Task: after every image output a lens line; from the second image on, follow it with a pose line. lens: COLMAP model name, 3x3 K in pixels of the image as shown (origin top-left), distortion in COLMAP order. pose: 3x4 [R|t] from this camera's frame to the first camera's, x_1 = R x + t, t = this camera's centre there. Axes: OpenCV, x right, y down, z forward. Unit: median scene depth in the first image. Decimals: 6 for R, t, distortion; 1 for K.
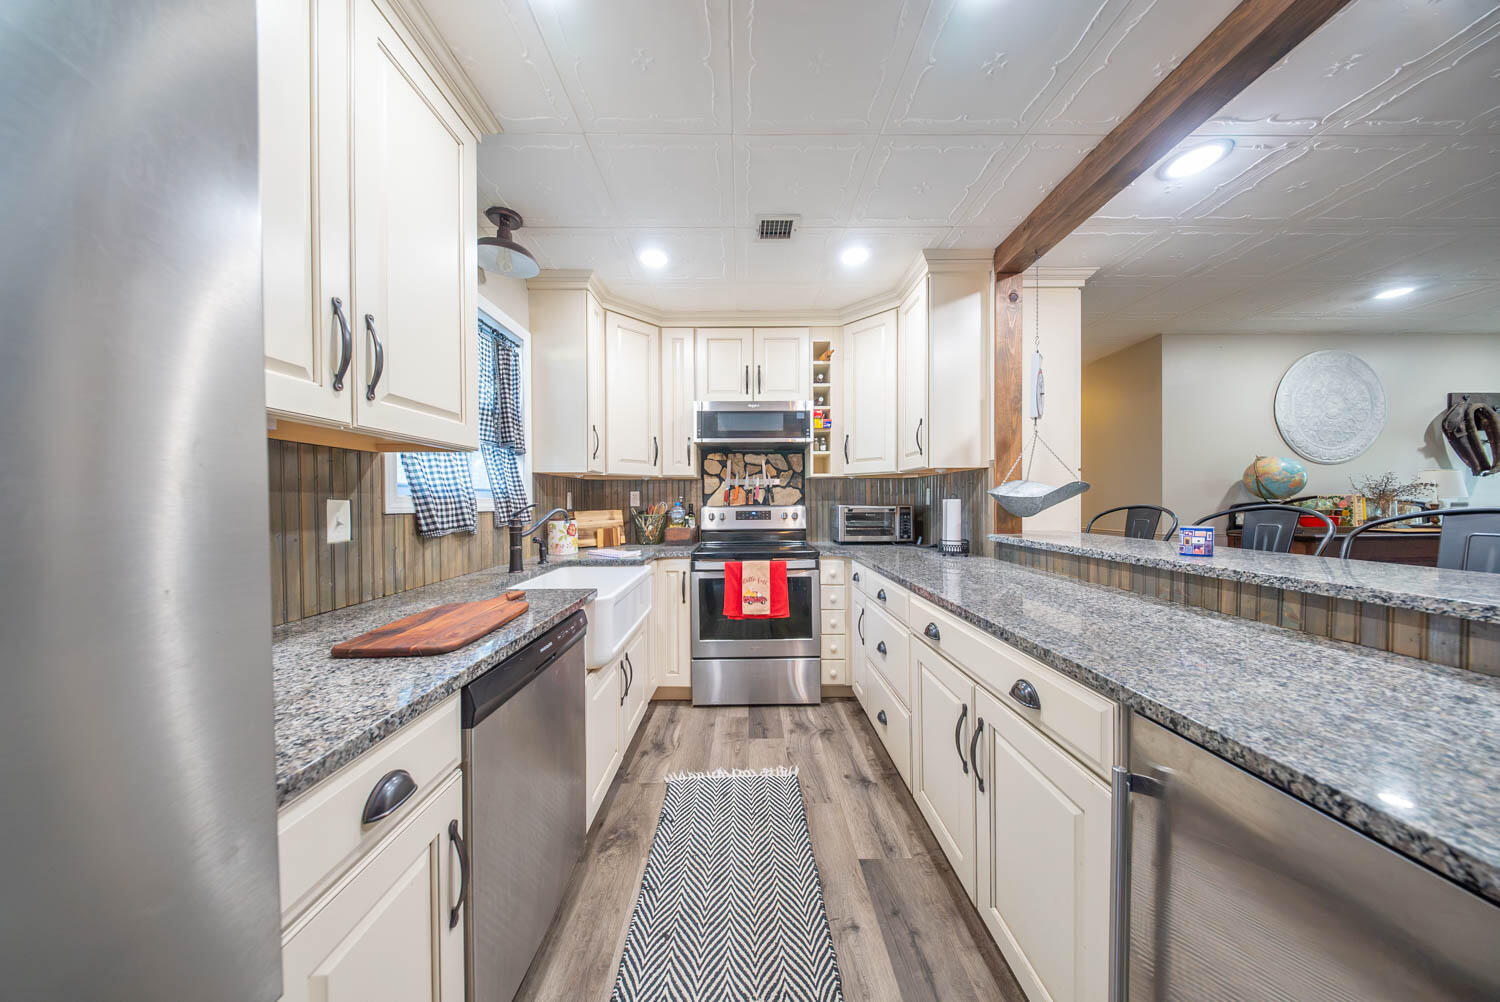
lens RADIAL K [[441.5, 0, 748.3], [0, 441.5, 503.1], [0, 0, 1]] dist [0.001922, -0.001599]
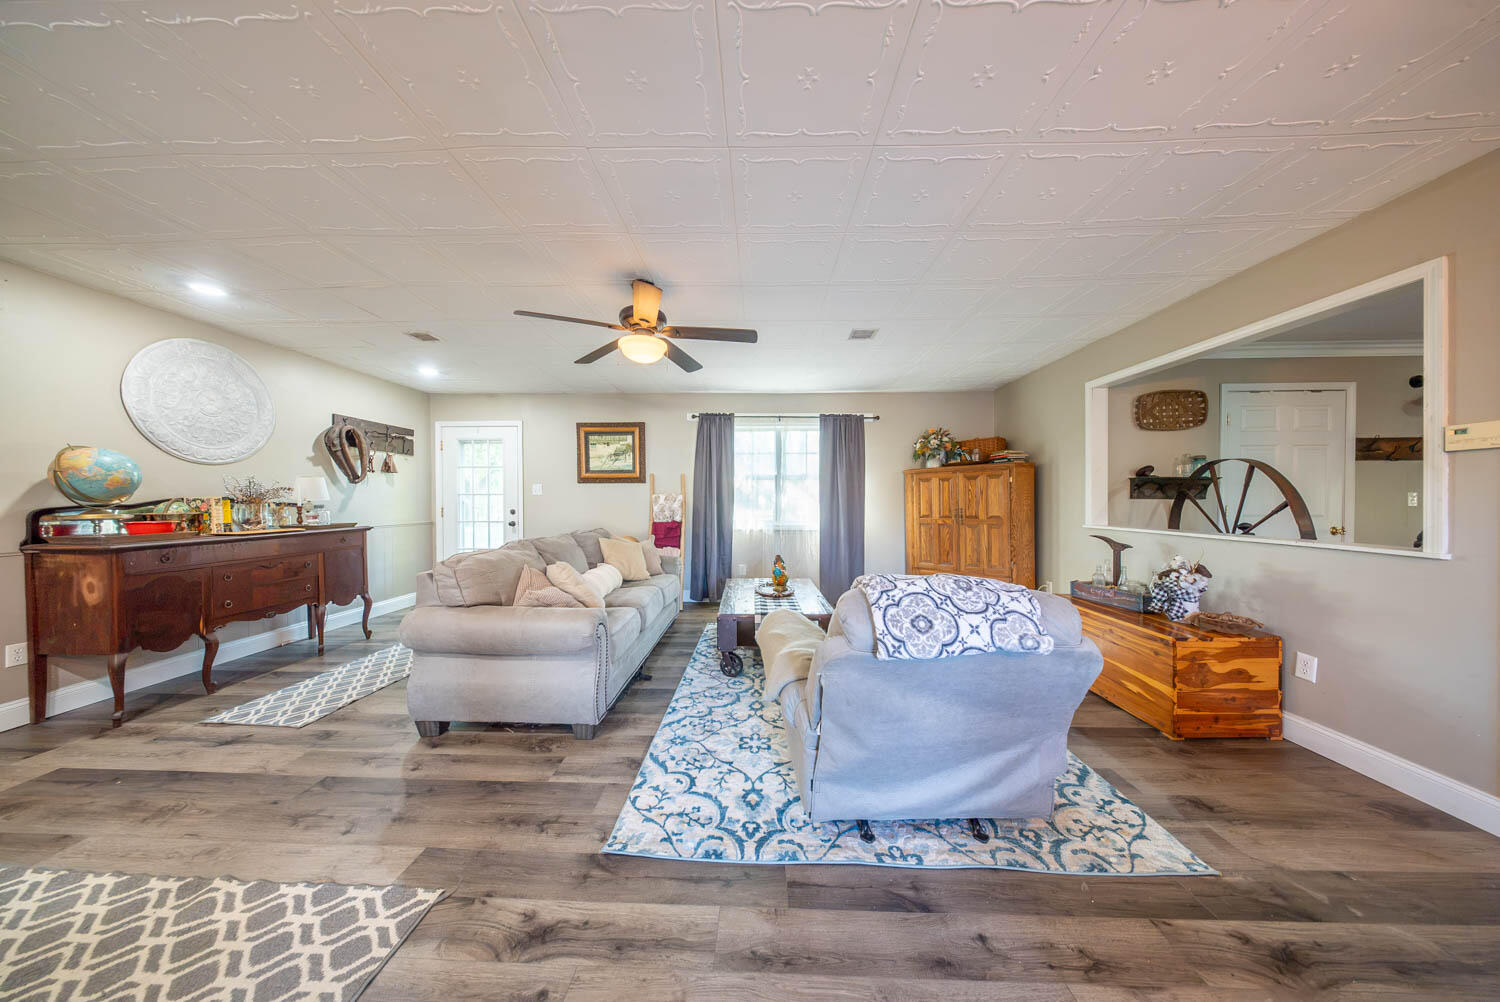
lens RADIAL K [[441.5, 0, 746.7], [0, 441.5, 505.3], [0, 0, 1]] dist [0.001922, -0.001599]
pose [[0.042241, -0.005414, 0.999093, 0.558502], [0.004093, 0.999978, 0.005246, -0.001852], [-0.999099, 0.003868, 0.042262, -0.233410]]
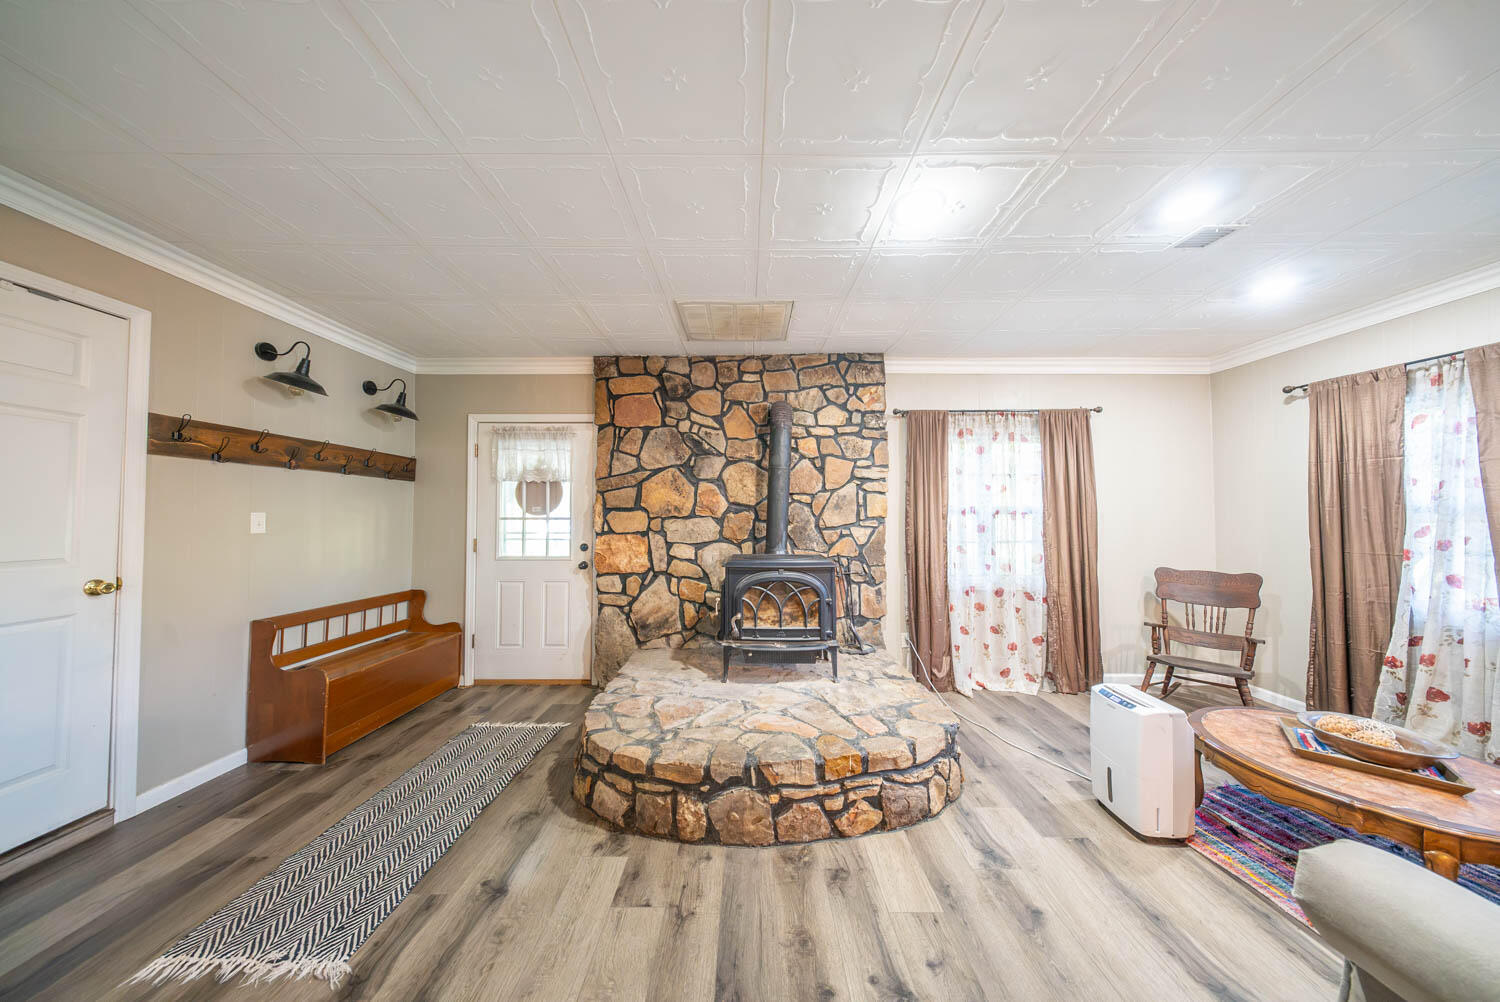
lens RADIAL K [[441.5, 0, 750.0], [0, 441.5, 505.9], [0, 0, 1]] dist [0.001922, -0.001599]
pose [[-0.999963, 0.008518, 0.001465, 0.973694], [0.008483, 0.999711, -0.022506, -0.010575], [-0.001657, -0.022492, -0.999746, -1.298876]]
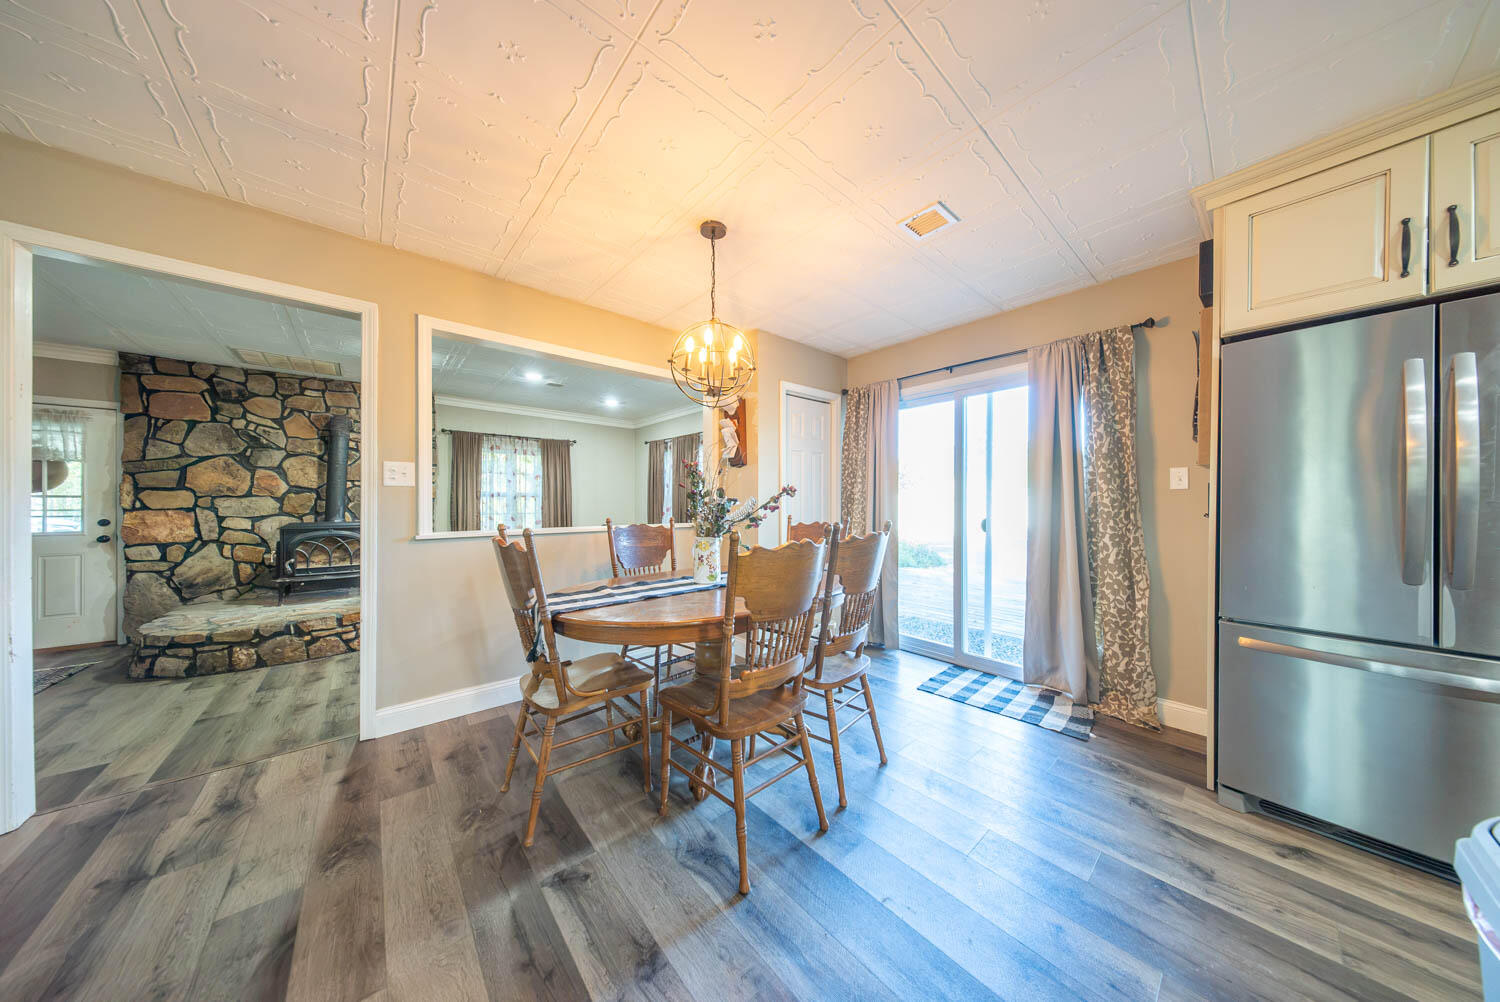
lens RADIAL K [[441.5, 0, 747.2], [0, 441.5, 504.6], [0, 0, 1]] dist [0.001922, -0.001599]
pose [[-0.764032, 0.006939, -0.645141, 0.787685], [0.001857, 0.999962, 0.008555, 0.012048], [0.645175, 0.005338, -0.764016, -0.140208]]
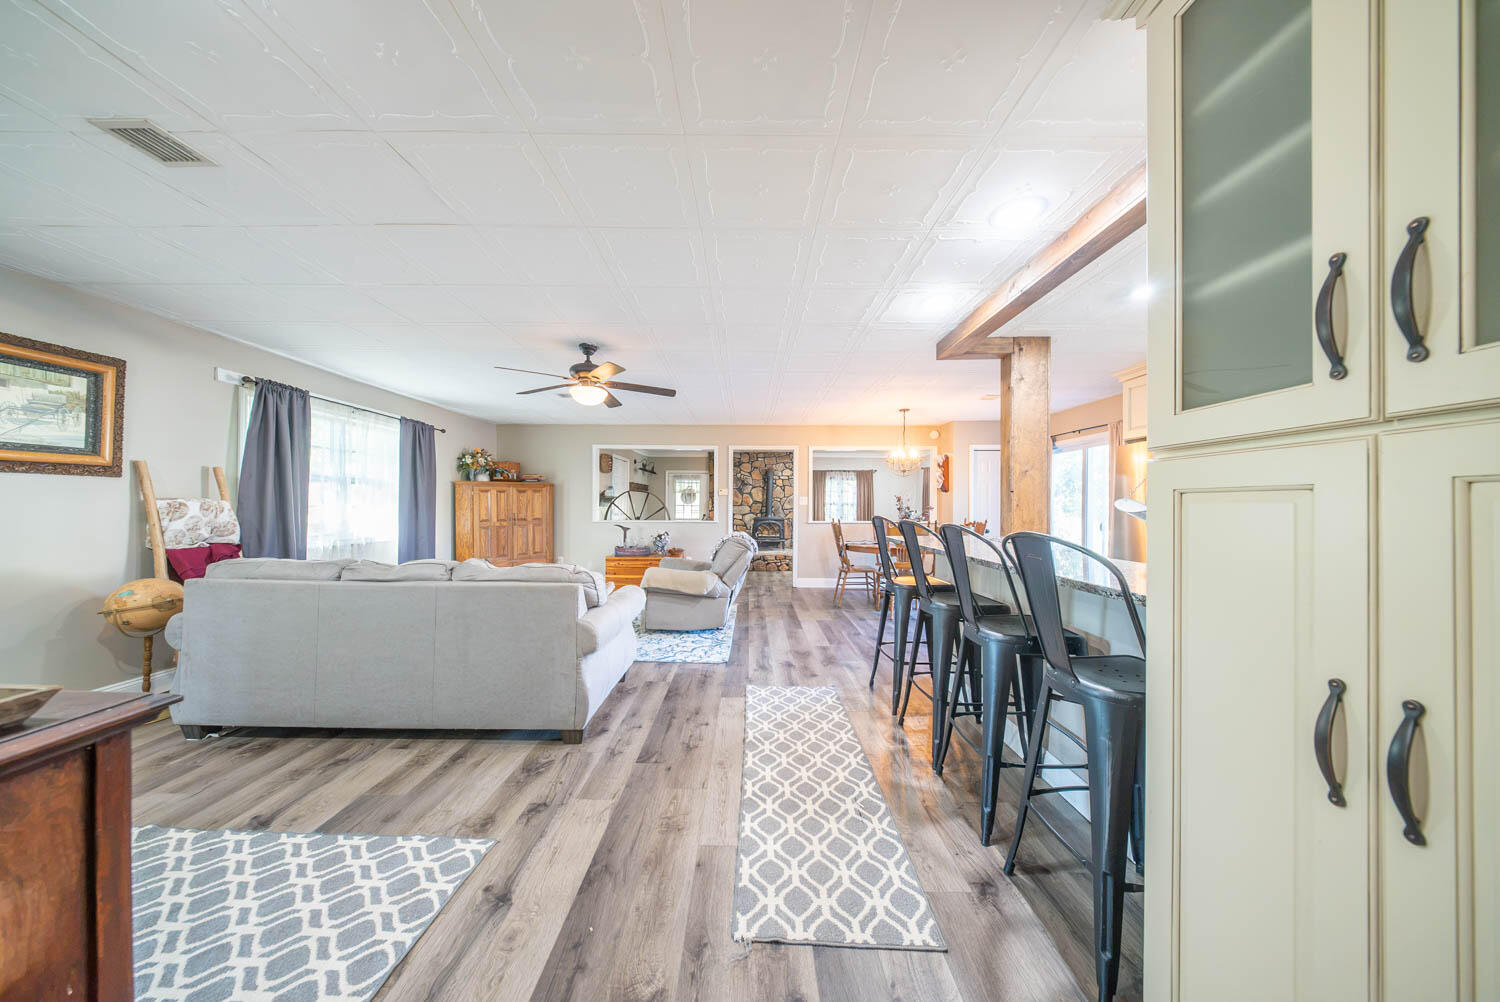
lens RADIAL K [[441.5, 0, 746.5], [0, 441.5, 504.7], [0, 0, 1]] dist [0.001922, -0.001599]
pose [[-0.999927, 0.002297, 0.011841, 1.049417], [0.002345, 0.999989, 0.004036, -0.029537], [-0.011832, 0.004063, -0.999922, 1.328207]]
